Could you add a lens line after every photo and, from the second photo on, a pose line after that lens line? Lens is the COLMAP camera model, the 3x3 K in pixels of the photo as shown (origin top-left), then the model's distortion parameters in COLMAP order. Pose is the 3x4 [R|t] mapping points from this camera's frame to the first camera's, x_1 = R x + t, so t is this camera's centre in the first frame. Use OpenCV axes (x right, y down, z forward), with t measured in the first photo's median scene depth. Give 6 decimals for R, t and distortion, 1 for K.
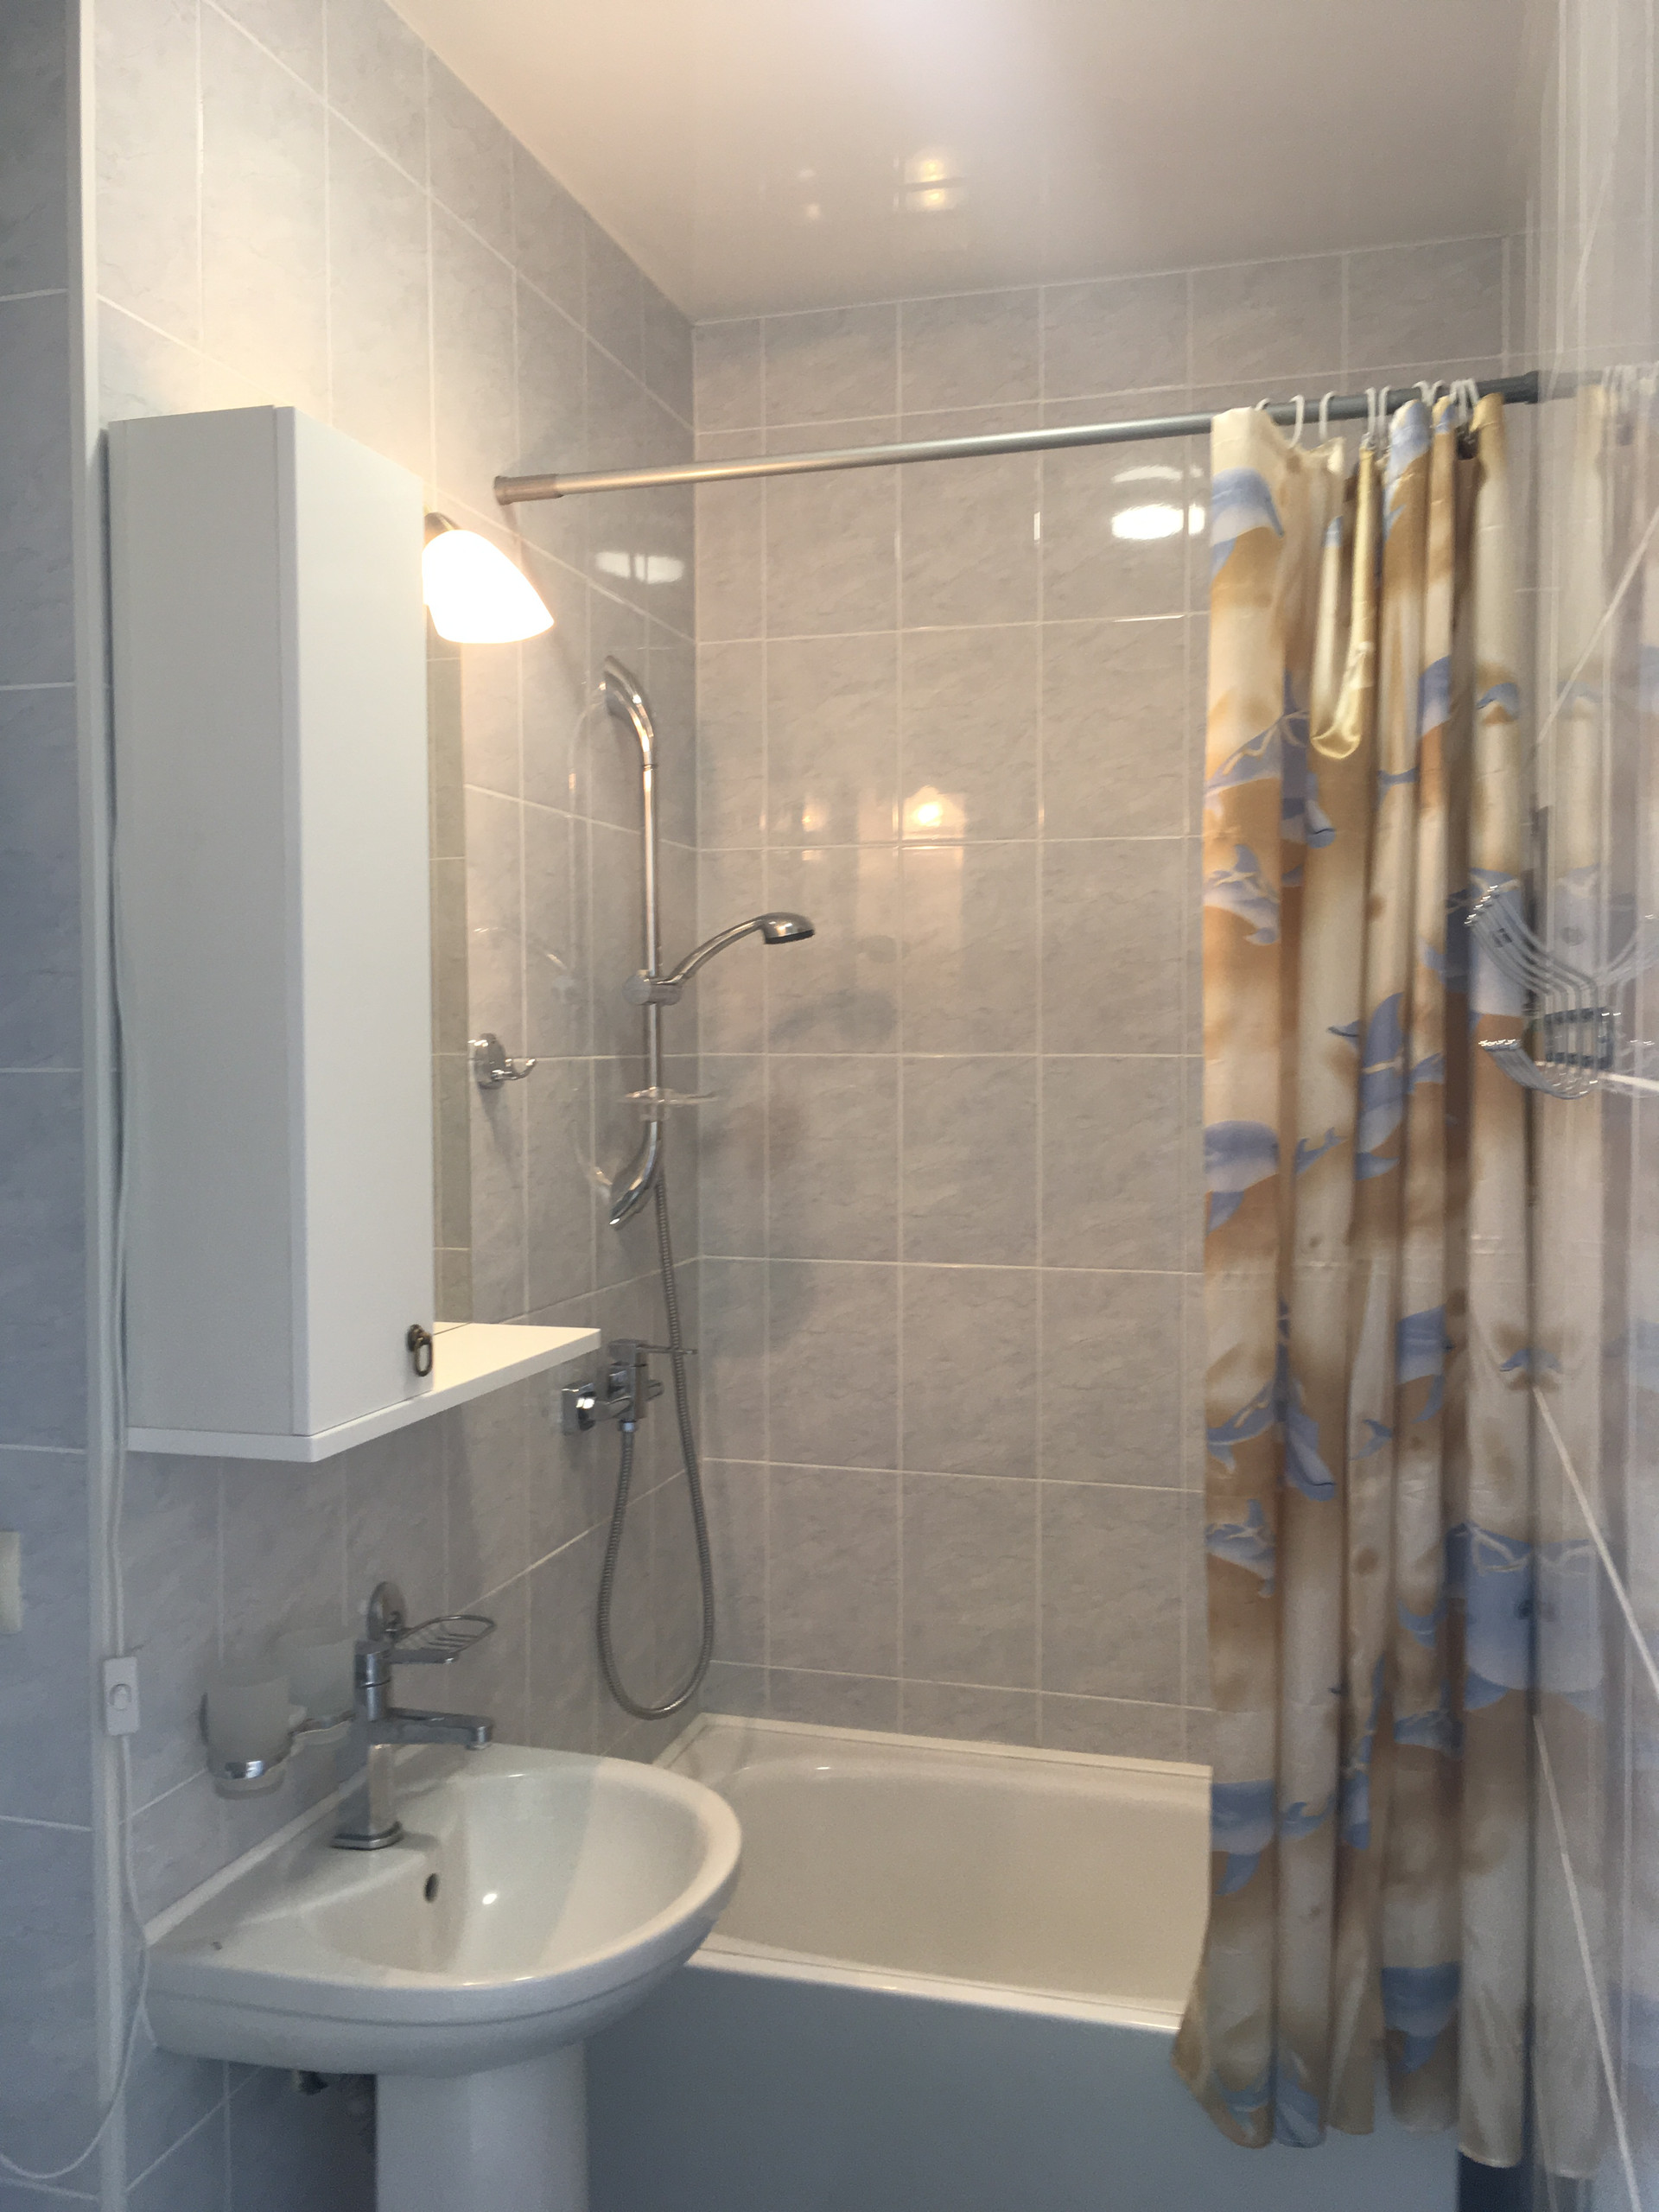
lens RADIAL K [[1893.3, 0, 829.5], [0, 1893.3, 1106.0], [0, 0, 1]] dist [0.083144, -0.124592]
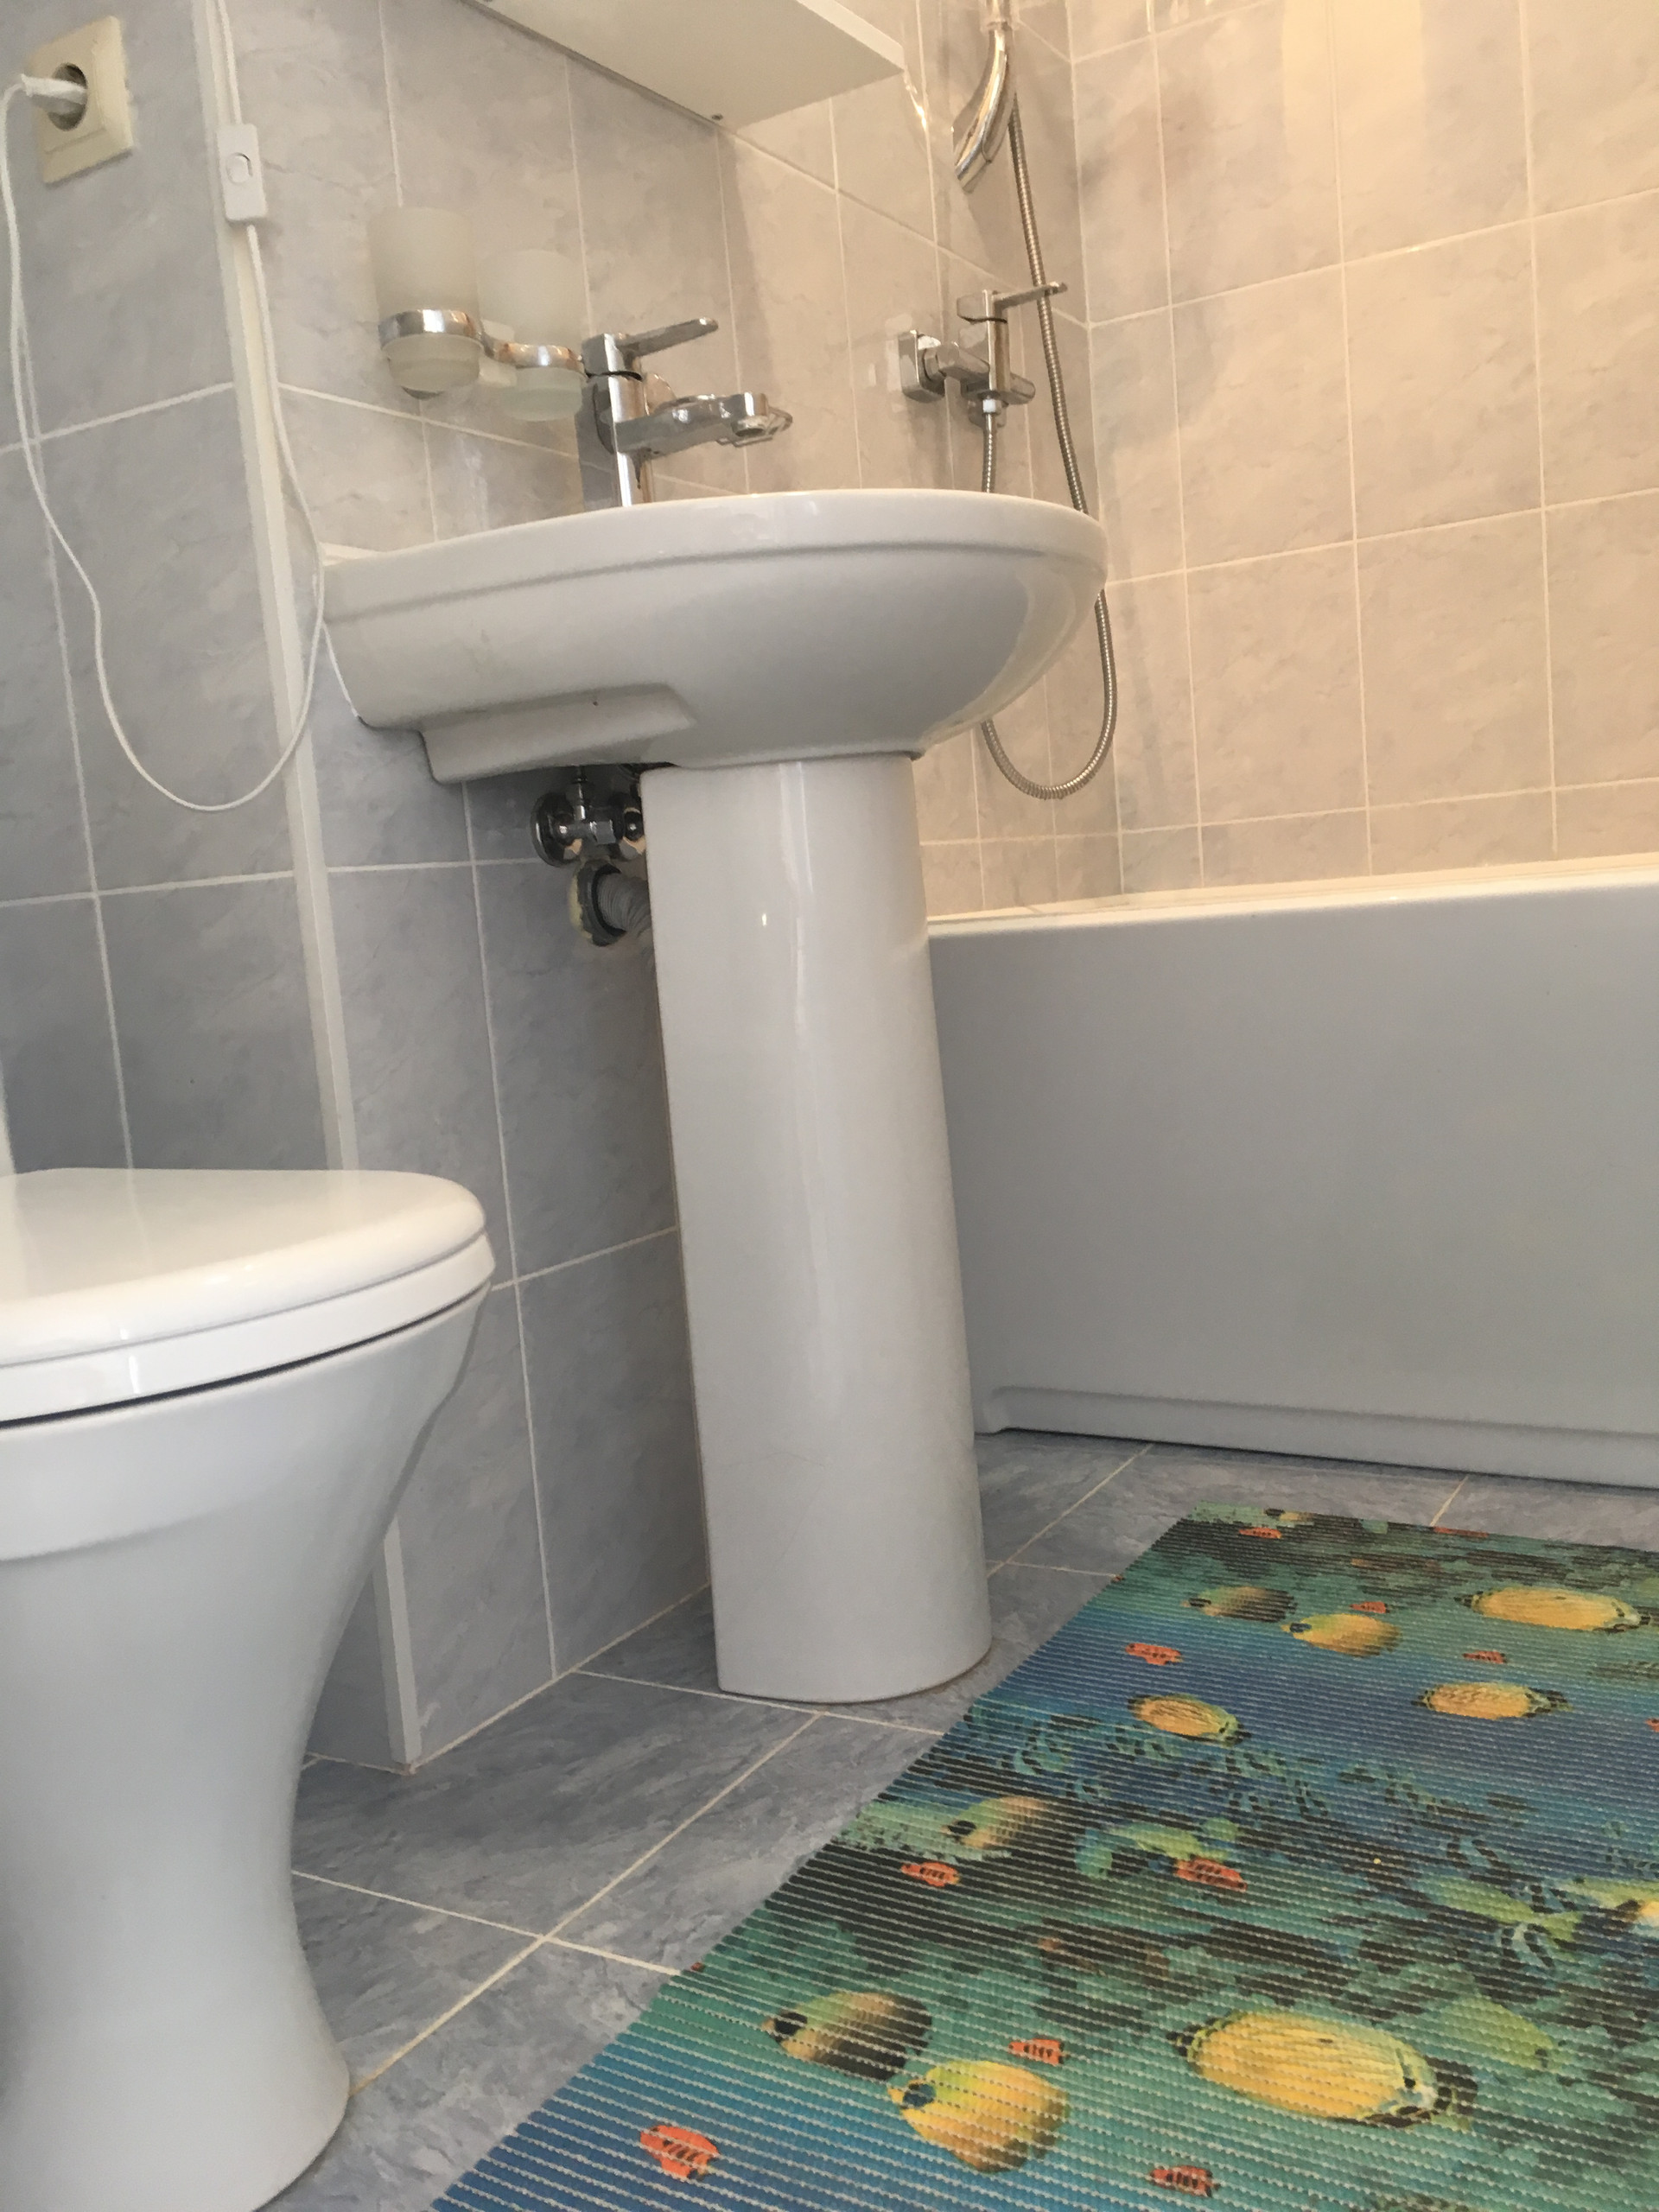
lens RADIAL K [[1893.3, 0, 829.5], [0, 1893.3, 1106.0], [0, 0, 1]] dist [0.083144, -0.124592]
pose [[0.965004, -0.051808, -0.257065, 0.018918], [0.072639, 0.994741, 0.072204, 0.357783], [0.251973, -0.088350, 0.963693, 0.161958]]
